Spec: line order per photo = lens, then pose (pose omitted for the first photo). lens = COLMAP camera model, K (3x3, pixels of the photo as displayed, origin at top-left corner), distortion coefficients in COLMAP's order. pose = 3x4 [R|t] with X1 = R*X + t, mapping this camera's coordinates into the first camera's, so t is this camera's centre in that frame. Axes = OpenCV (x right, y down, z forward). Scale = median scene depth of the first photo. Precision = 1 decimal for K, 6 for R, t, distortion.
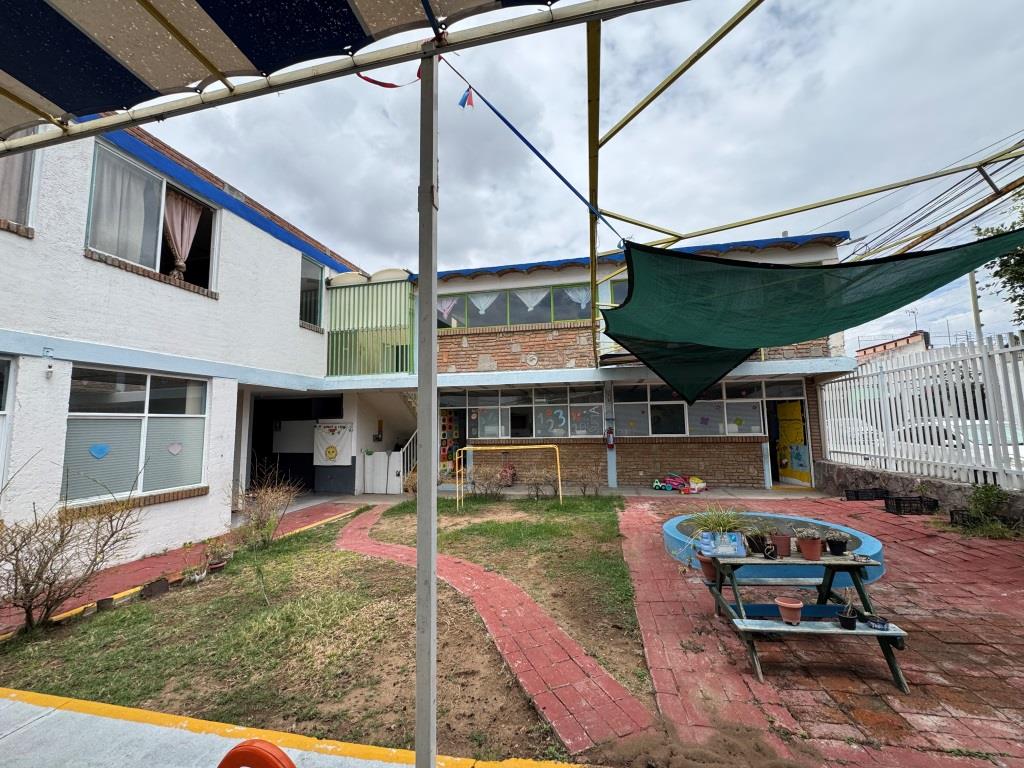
lens RADIAL K [[407.2, 0, 500.9], [0, 407.2, 389.4], [0, 0, 1]] dist [0.015372, -0.001228]
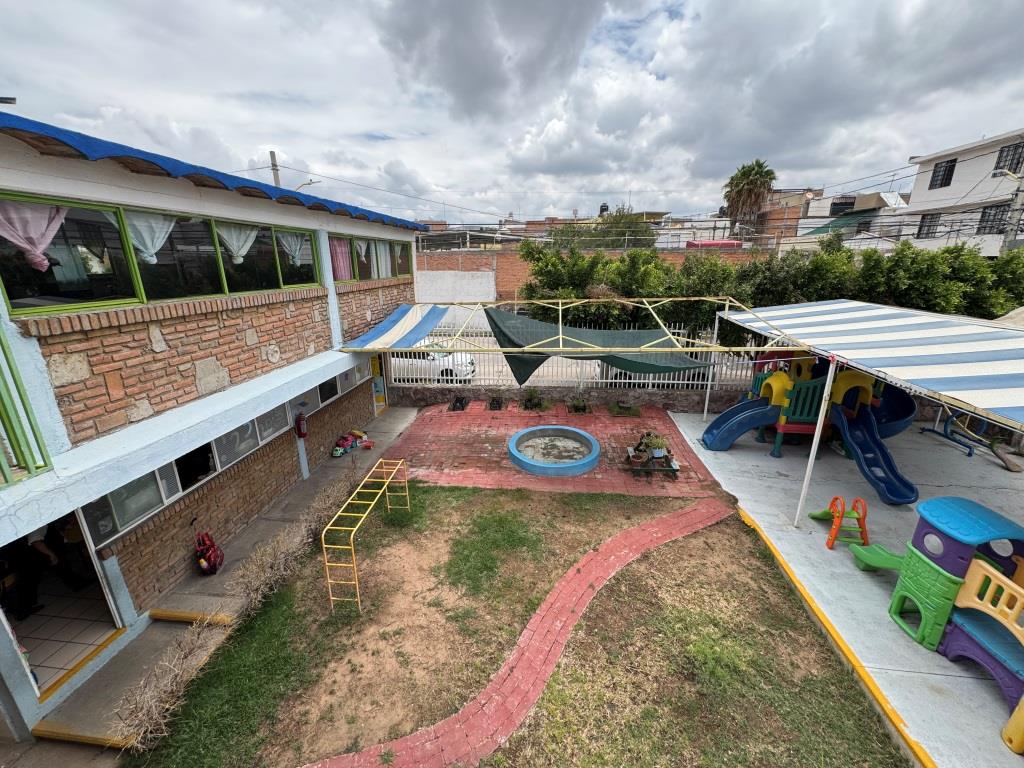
lens RADIAL K [[407.2, 0, 522.4], [0, 407.2, 391.0], [0, 0, 1]] dist [0.015372, -0.001228]
pose [[-0.131792, -0.292863, 0.947028, -0.566270], [-0.082054, 0.955306, 0.284004, -0.222187], [-0.987876, -0.040278, -0.149932, 0.716895]]
